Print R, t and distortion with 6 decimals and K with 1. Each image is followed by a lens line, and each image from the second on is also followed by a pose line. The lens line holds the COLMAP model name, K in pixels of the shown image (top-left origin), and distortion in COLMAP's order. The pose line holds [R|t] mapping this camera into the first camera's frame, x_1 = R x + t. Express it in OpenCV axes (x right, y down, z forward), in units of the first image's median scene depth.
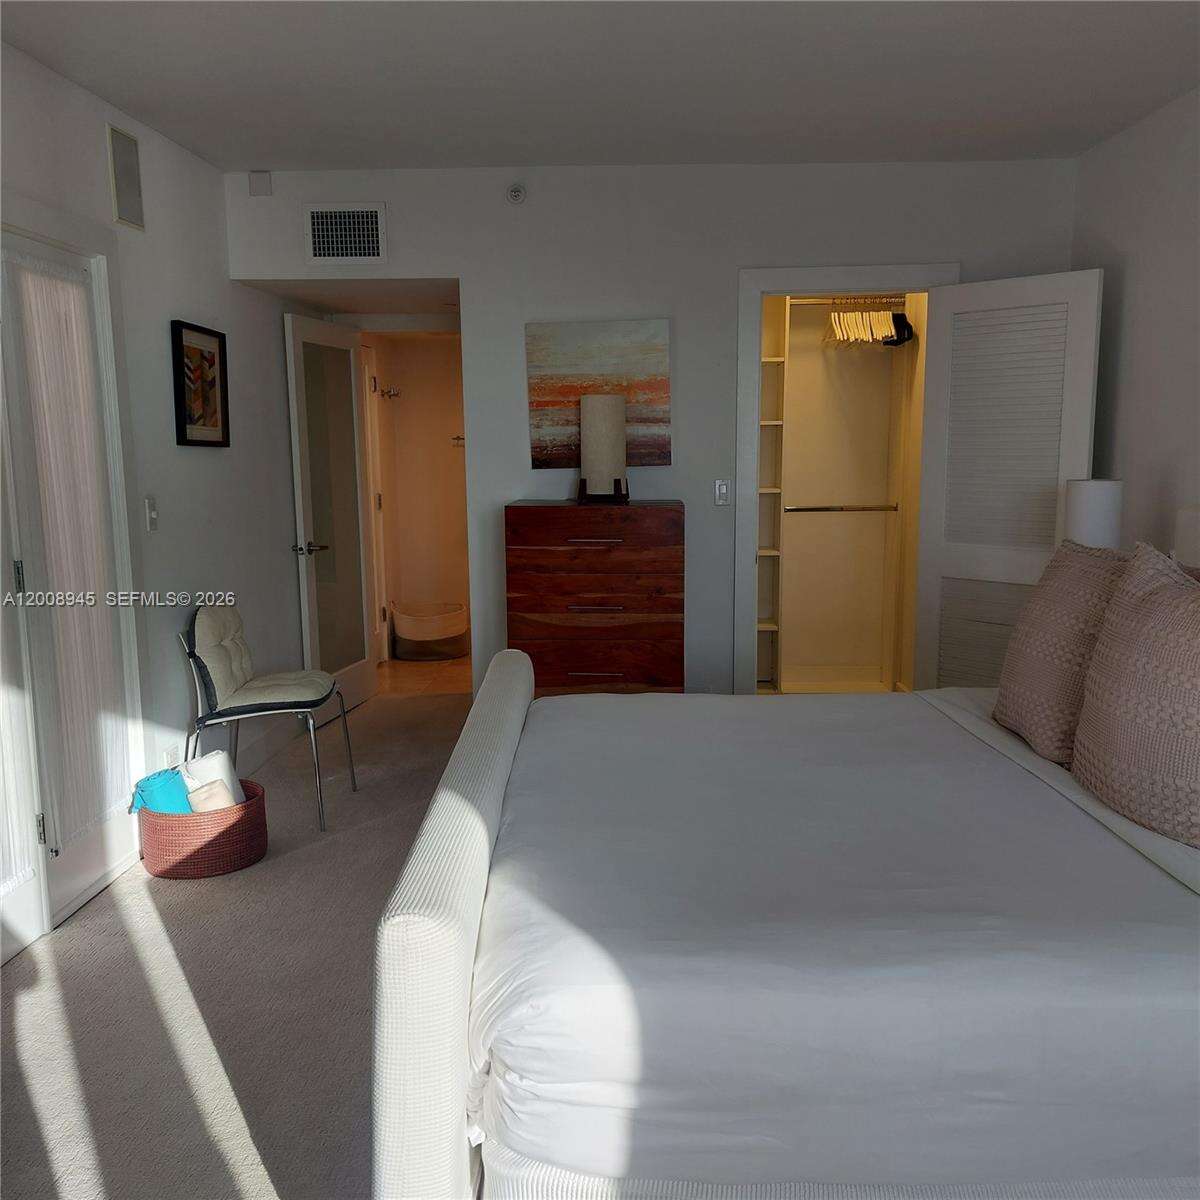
lens RADIAL K [[1030.2, 0, 600.0], [0, 1030.2, 600.0], [0, 0, 1]] dist [0.002042, -0.087274]
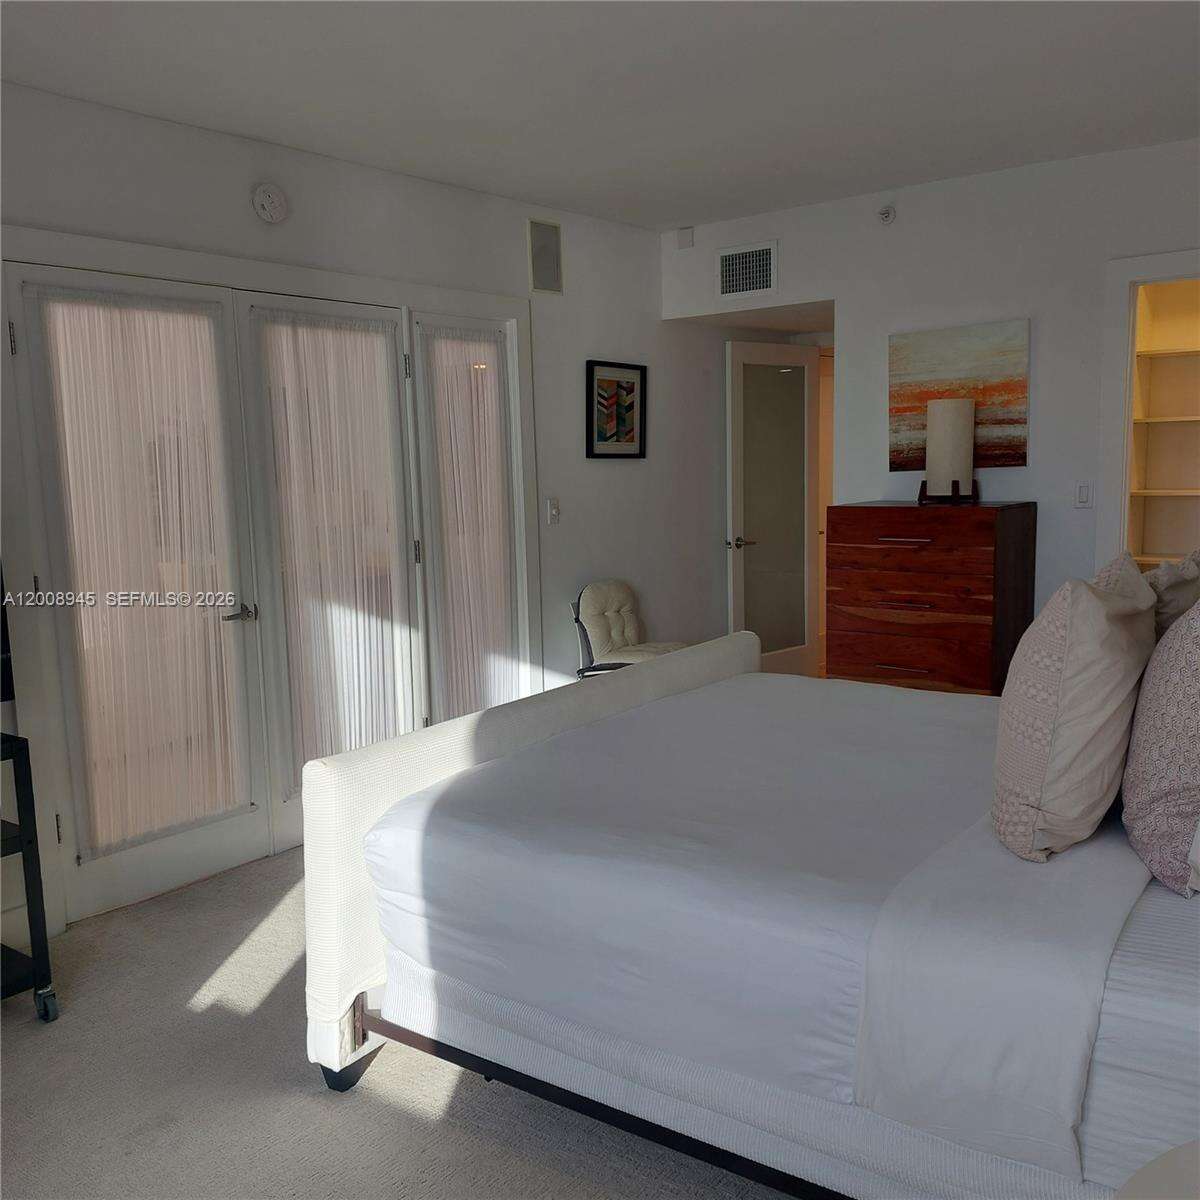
lens RADIAL K [[1011.3, 0, 600.0], [0, 1011.3, 600.0], [0, 0, 1]] dist [0.010020, -0.275297]
pose [[0.800557, 0.059268, -0.596318, 0.331704], [-0.059758, 0.998033, 0.018968, 0.001763], [0.596269, 0.020450, 0.802524, -0.003254]]
